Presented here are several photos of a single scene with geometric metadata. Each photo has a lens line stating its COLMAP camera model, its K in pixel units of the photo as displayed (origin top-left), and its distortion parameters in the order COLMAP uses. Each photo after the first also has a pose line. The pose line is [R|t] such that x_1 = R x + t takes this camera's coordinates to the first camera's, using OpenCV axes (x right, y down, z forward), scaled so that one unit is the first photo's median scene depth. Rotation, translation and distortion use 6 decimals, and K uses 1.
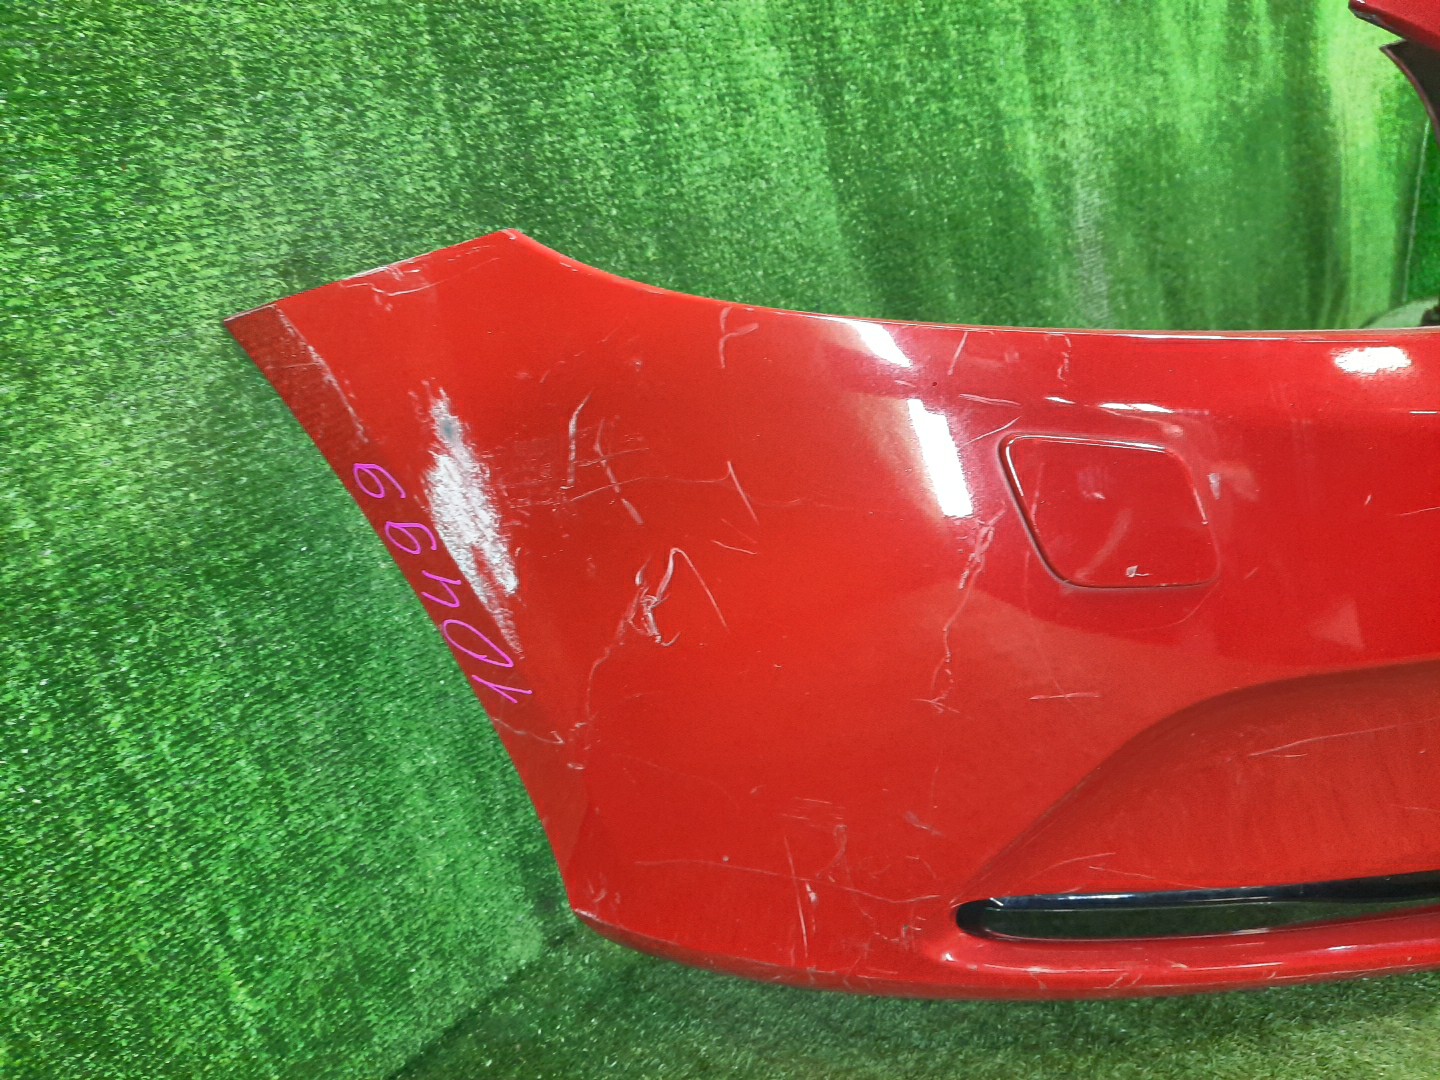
lens RADIAL K [[1095.7, 0, 720.0], [0, 1095.7, 540.0], [0, 0, 1]] dist [-0.000289, -0.004365]
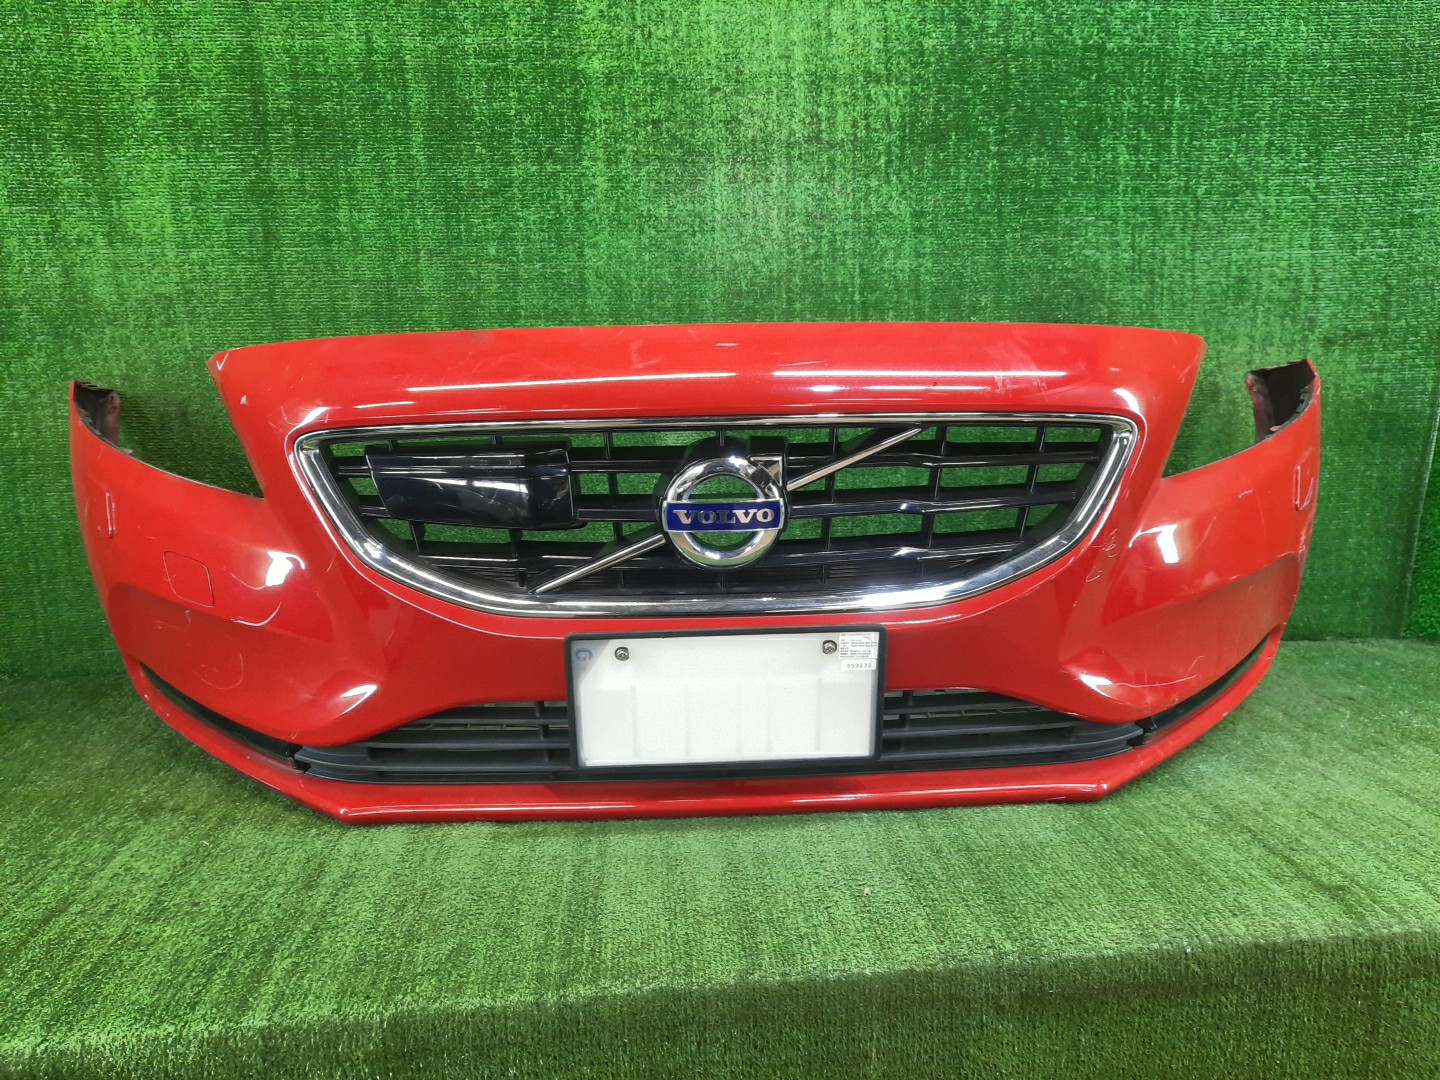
lens RADIAL K [[1040.0, 0, 720.0], [0, 1040.0, 540.0], [0, 0, 1]] dist [-0.001120, -0.001719]
pose [[0.744545, 0.285660, -0.603366, 2.687970], [-0.336541, 0.941181, 0.030309, -0.477005], [0.576534, 0.180491, 0.796888, -0.223480]]
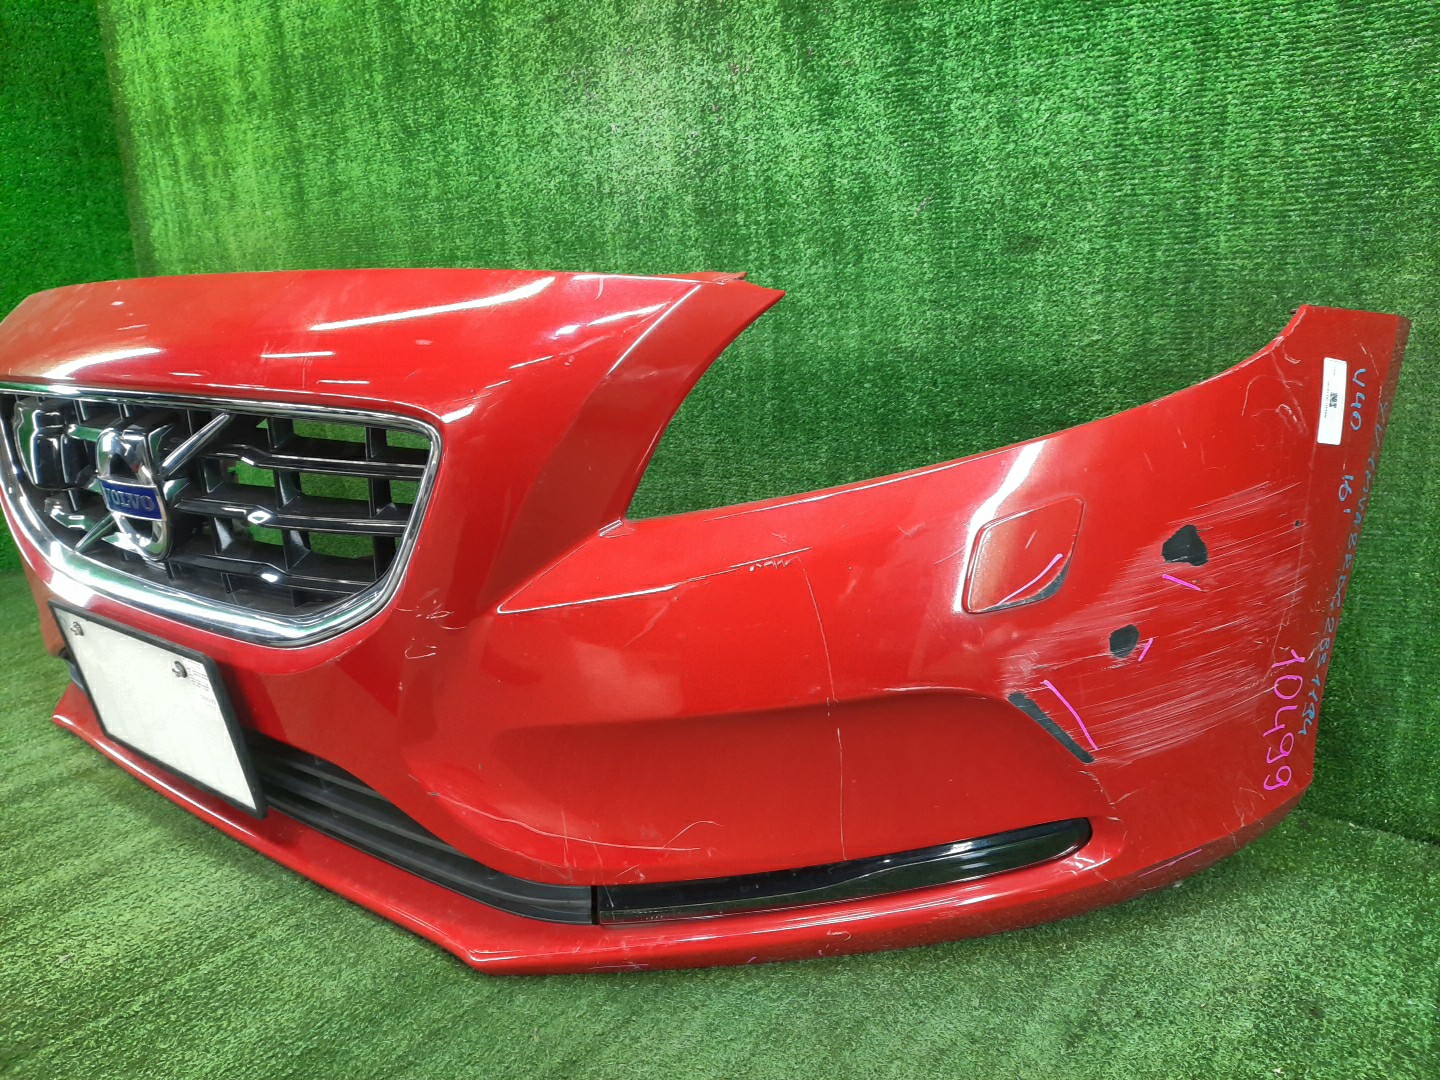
lens RADIAL K [[1095.7, 0, 720.0], [0, 1095.7, 540.0], [0, 0, 1]] dist [-0.000289, -0.004365]
pose [[0.122549, 0.396529, -0.909806, 3.314354], [-0.317749, 0.884138, 0.342542, -1.320314], [0.940222, 0.247112, 0.234347, 1.772771]]
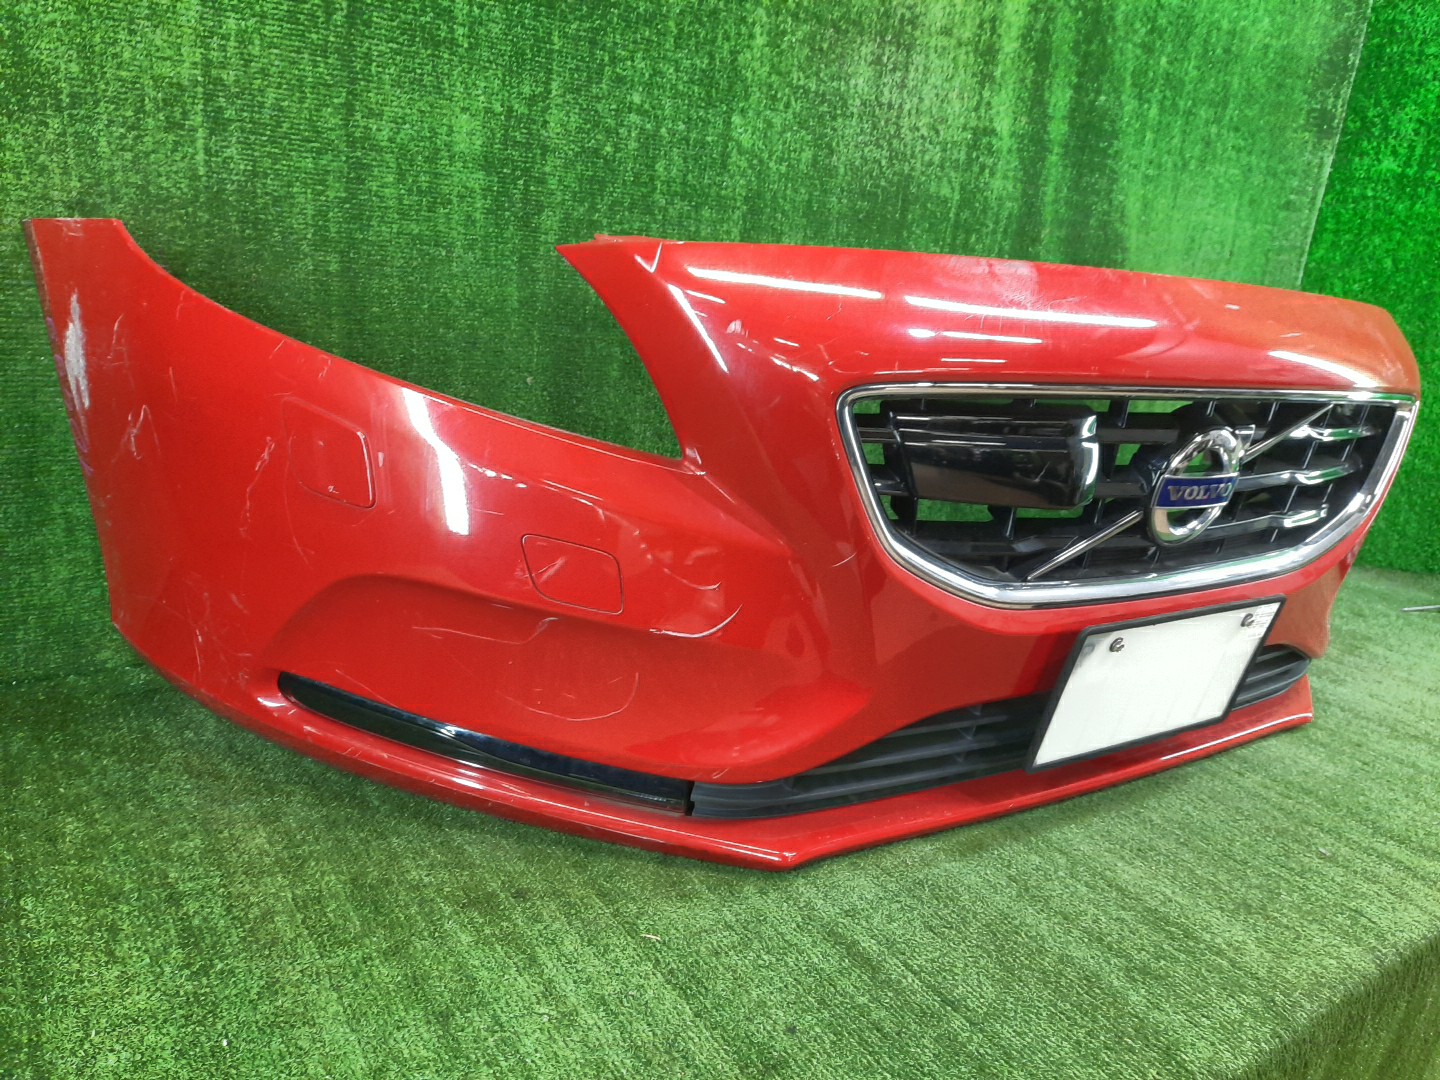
lens RADIAL K [[1040.0, 0, 720.0], [0, 1040.0, 540.0], [0, 0, 1]] dist [-0.001120, -0.001719]
pose [[0.935093, 0.339284, -0.102411, 0.975450], [-0.342852, 0.939198, -0.018978, -0.069005], [0.089745, 0.052858, 0.994561, -0.570052]]
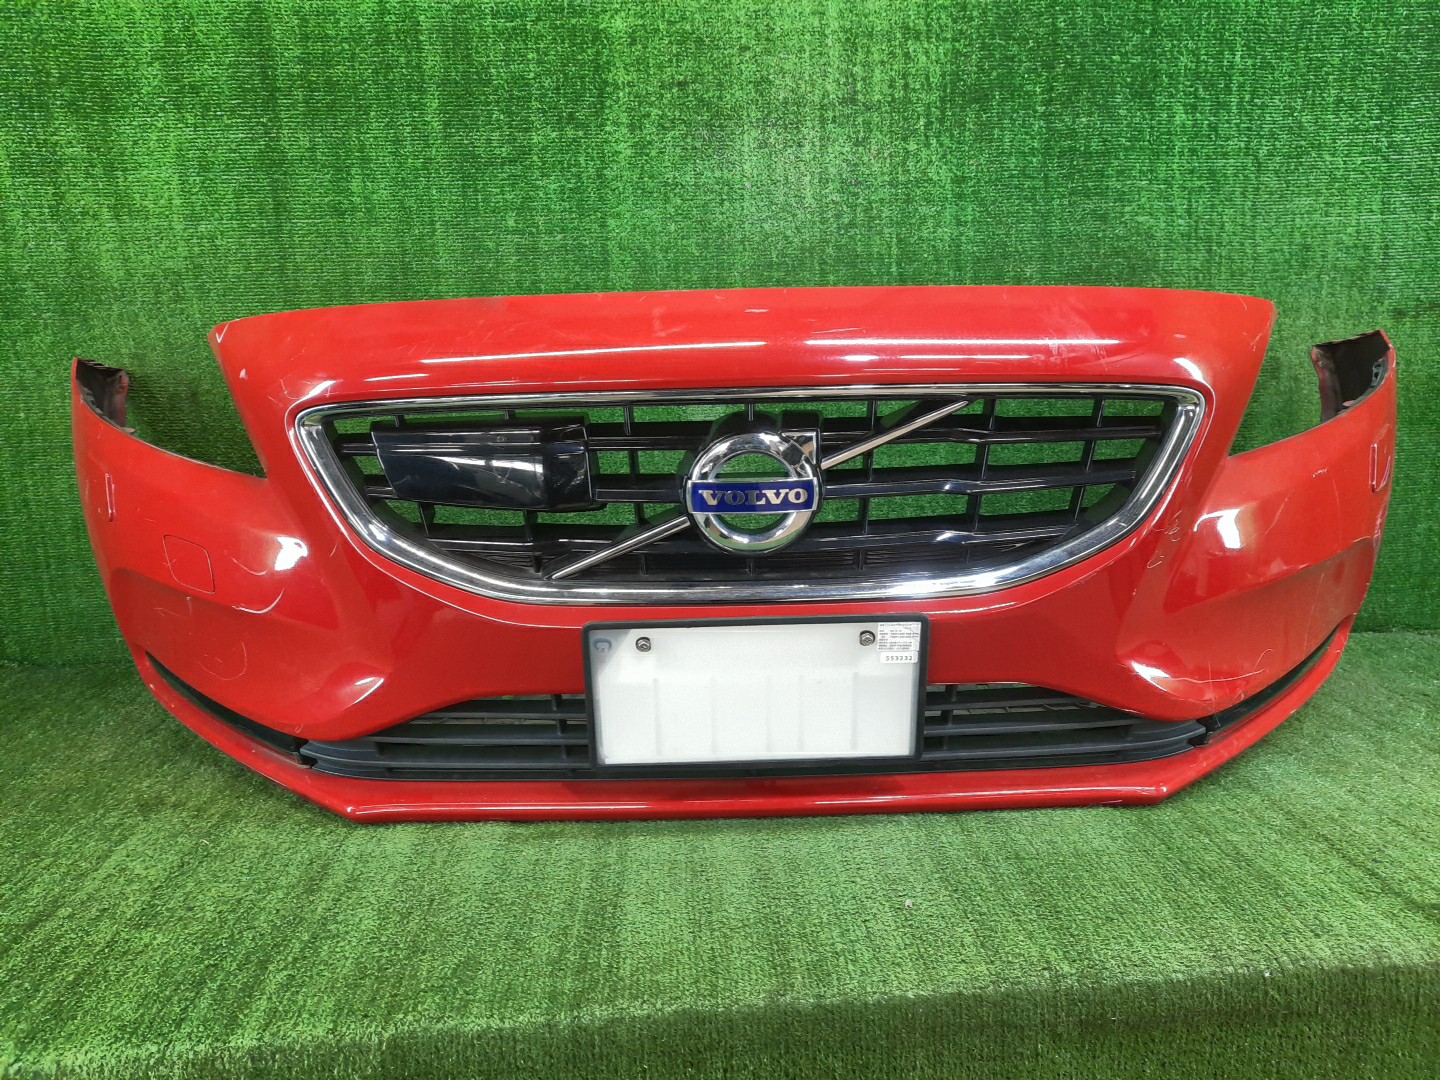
lens RADIAL K [[1040.0, 0, 720.0], [0, 1040.0, 540.0], [0, 0, 1]] dist [-0.001120, -0.001719]
pose [[0.726981, 0.292711, -0.621143, 2.609980], [-0.336094, 0.940508, 0.049849, -0.462439], [0.598781, 0.172523, 0.782110, -0.112319]]
